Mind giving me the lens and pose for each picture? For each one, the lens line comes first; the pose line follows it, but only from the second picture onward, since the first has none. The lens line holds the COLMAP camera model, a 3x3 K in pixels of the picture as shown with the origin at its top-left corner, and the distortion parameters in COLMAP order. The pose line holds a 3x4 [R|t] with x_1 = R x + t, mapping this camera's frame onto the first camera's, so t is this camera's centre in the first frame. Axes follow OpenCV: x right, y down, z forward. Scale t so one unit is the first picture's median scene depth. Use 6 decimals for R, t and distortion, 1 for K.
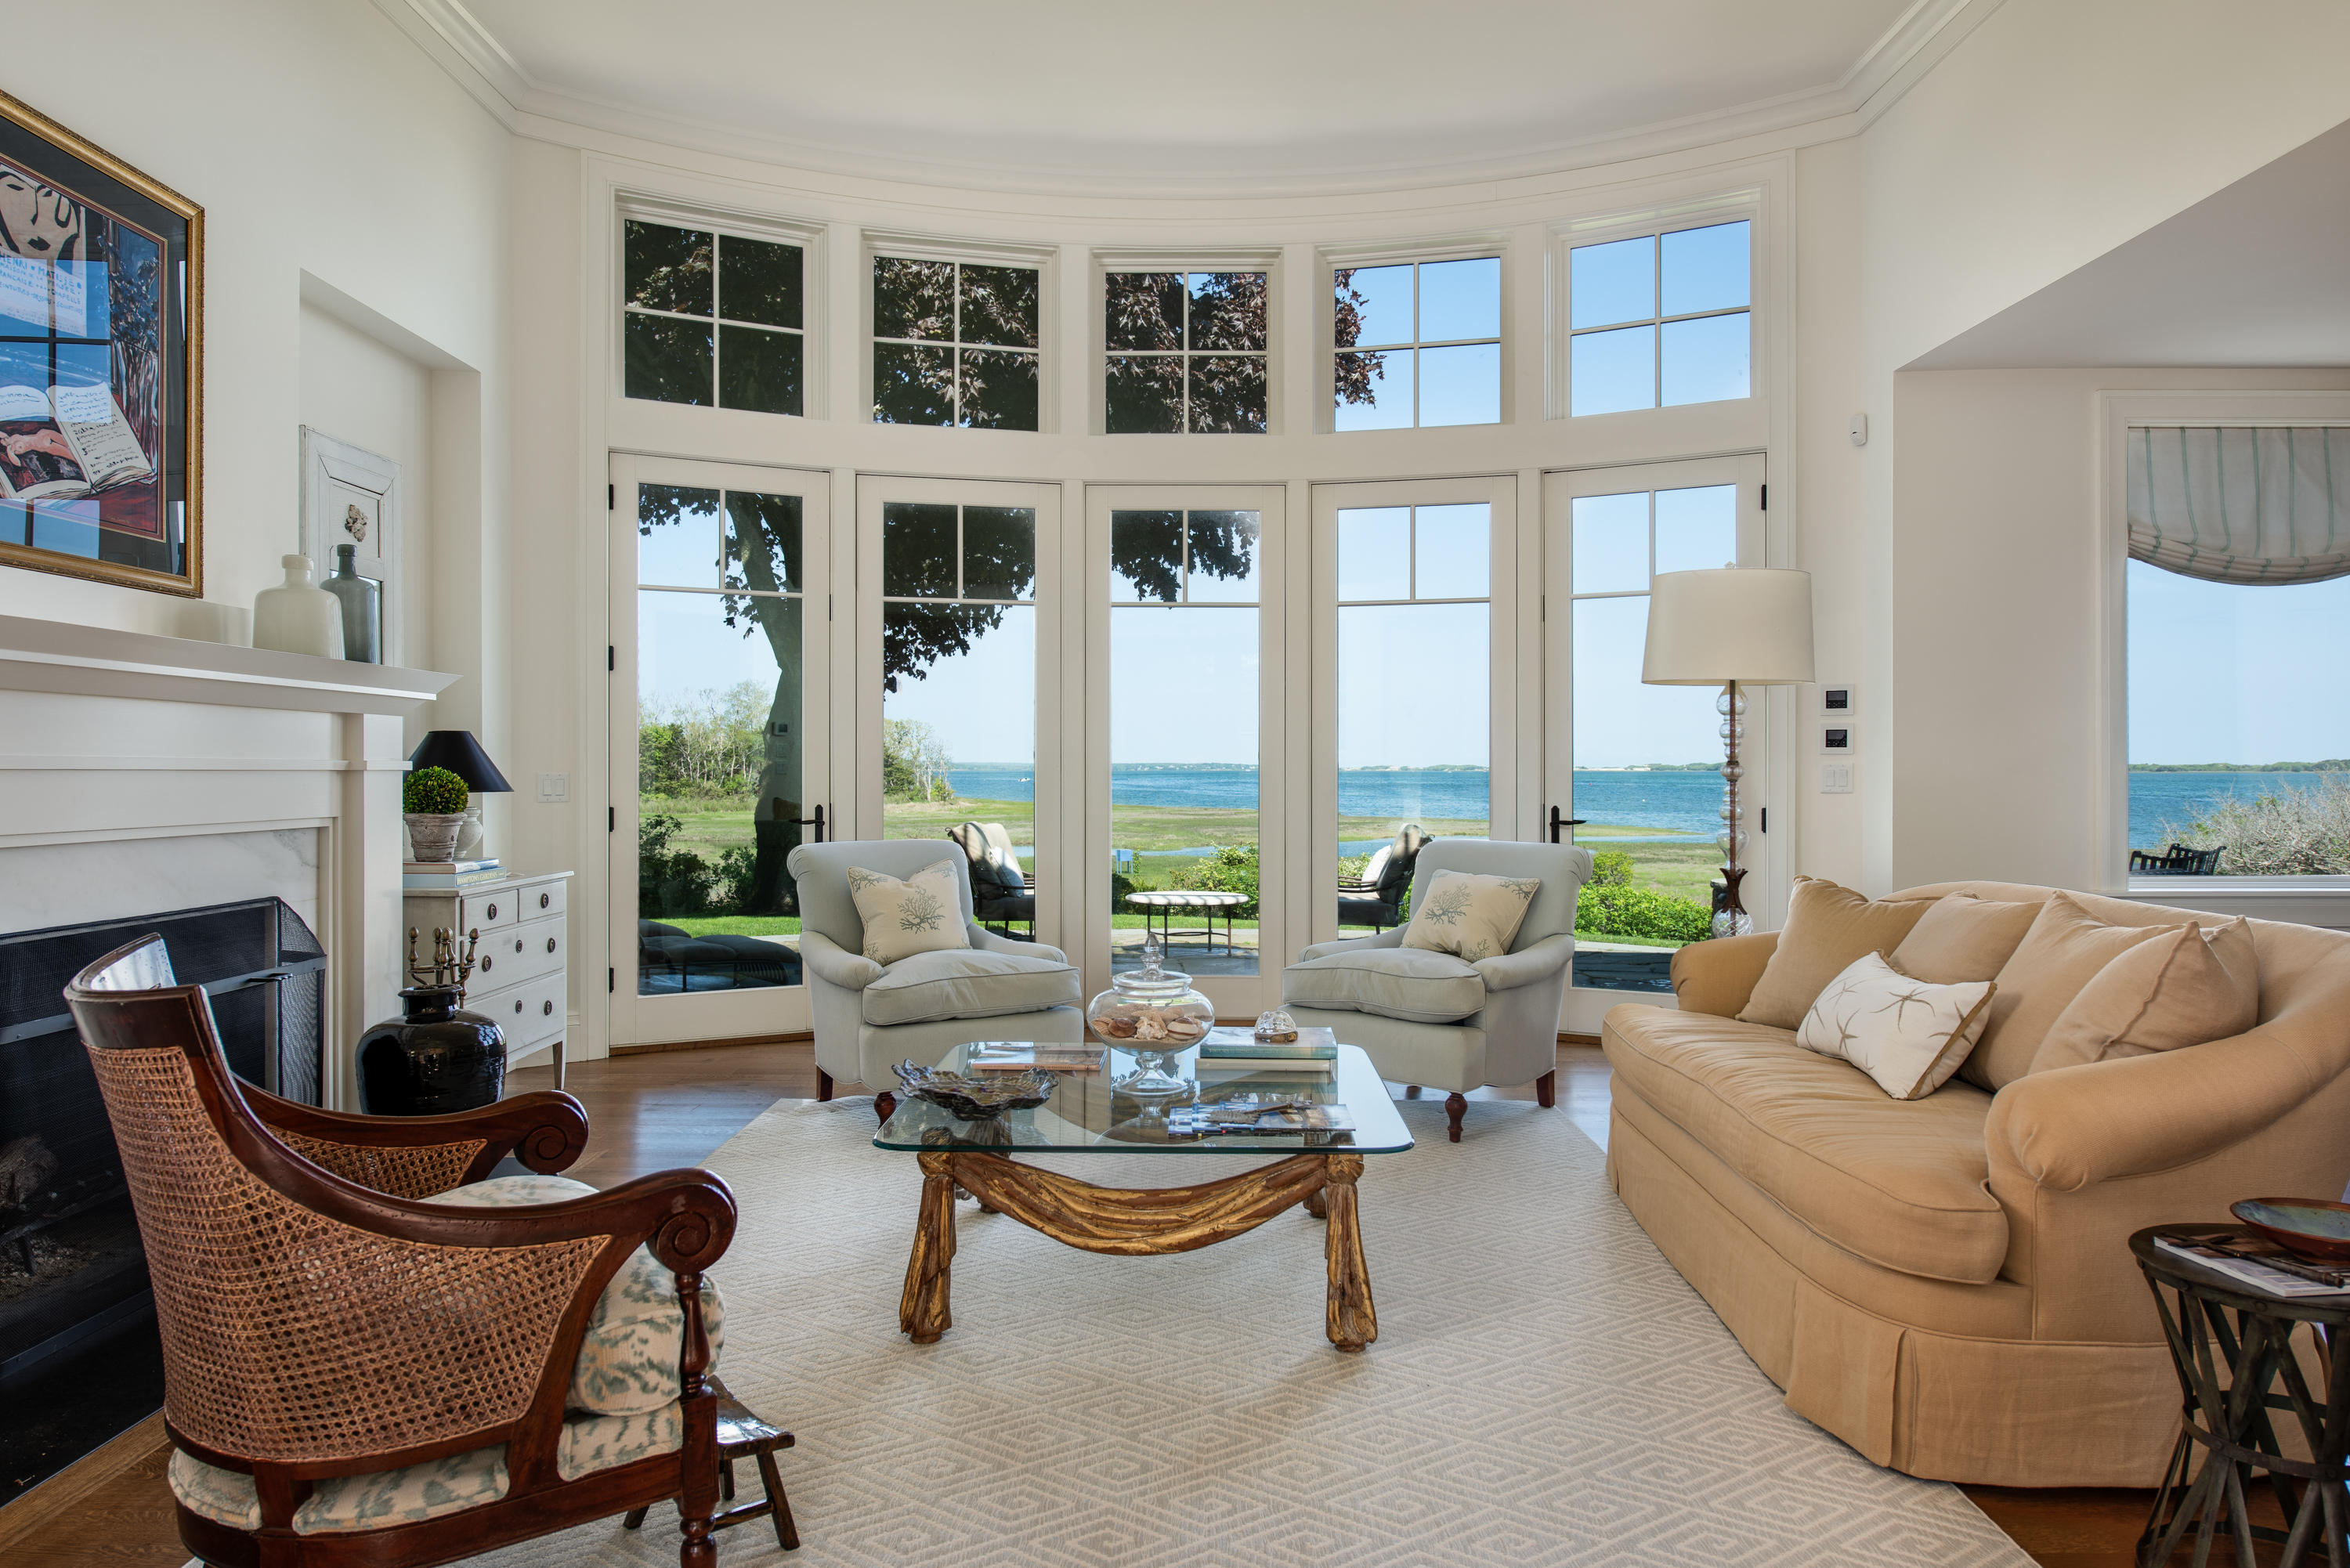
lens RADIAL K [[1548.0, 0, 1172.4], [0, 1548.0, 774.8], [0, 0, 1]] dist [0.000178, -0.001273]
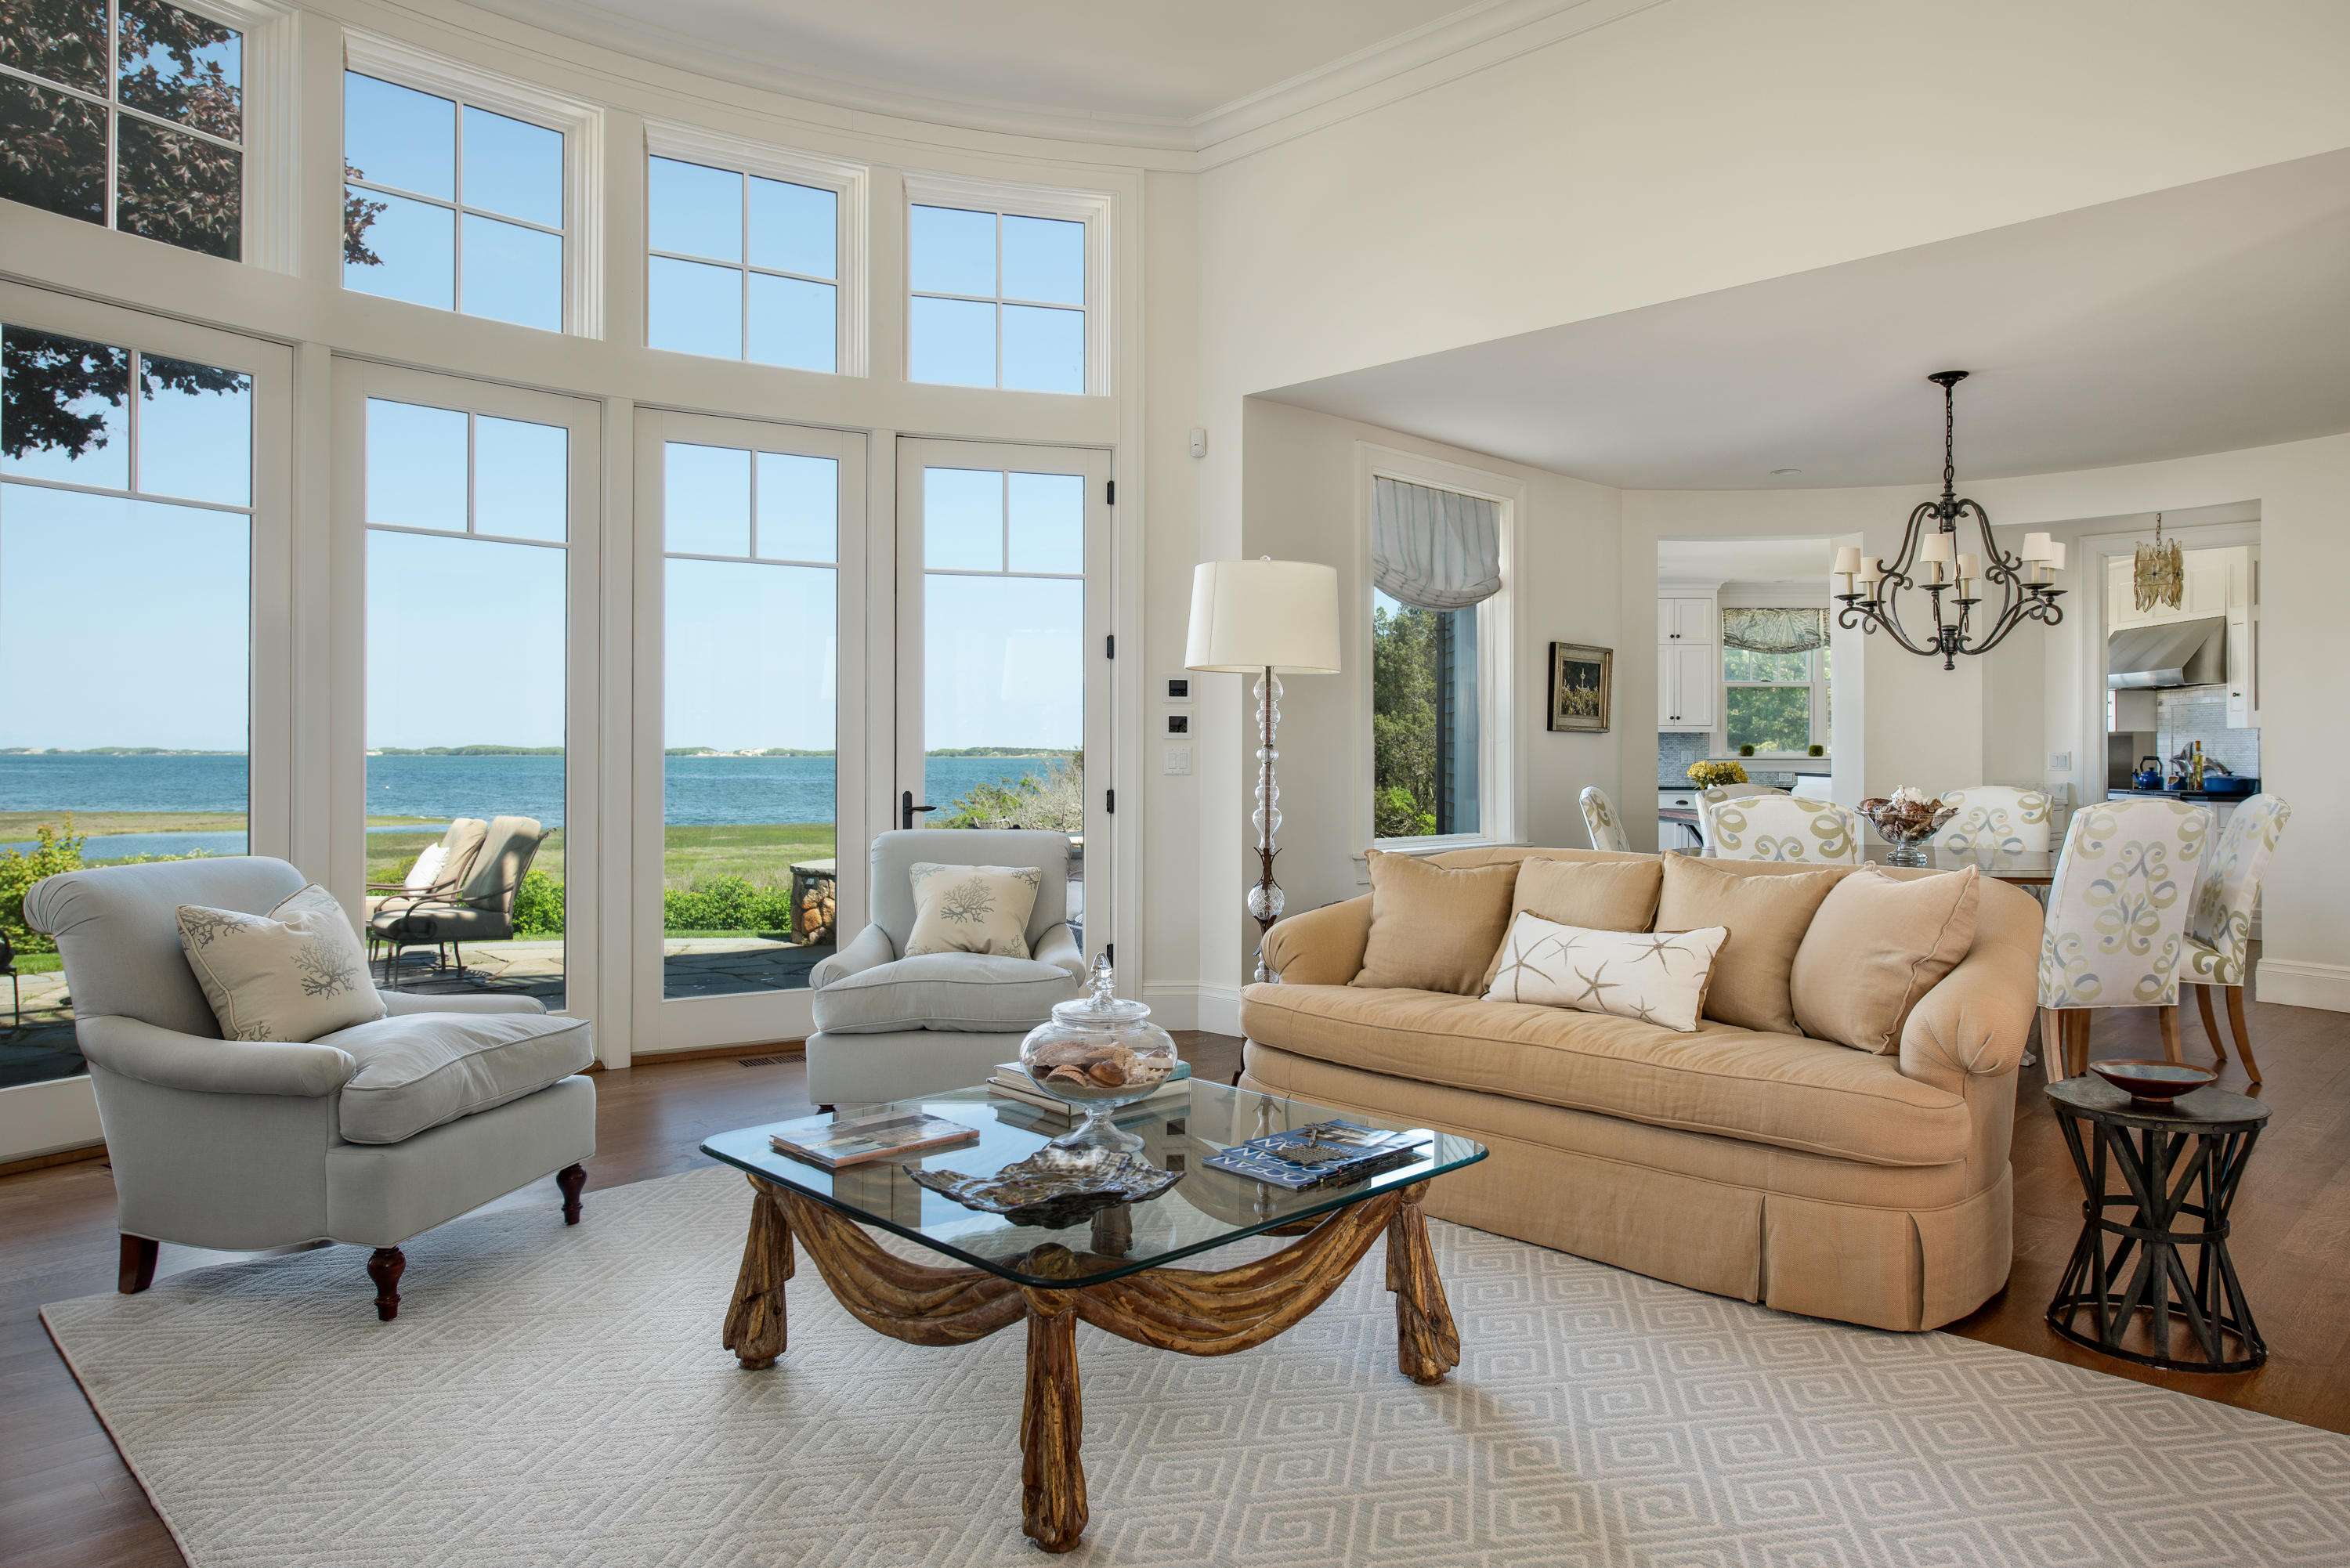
lens RADIAL K [[1535.7, 0, 1173.6], [0, 1535.7, 768.2], [0, 0, 1]] dist [0.001215, -0.000830]
pose [[0.687906, -0.005194, 0.725781, -0.354084], [0.001152, 0.999981, 0.006065, 0.000810], [-0.725798, -0.003336, 0.687899, 0.262454]]
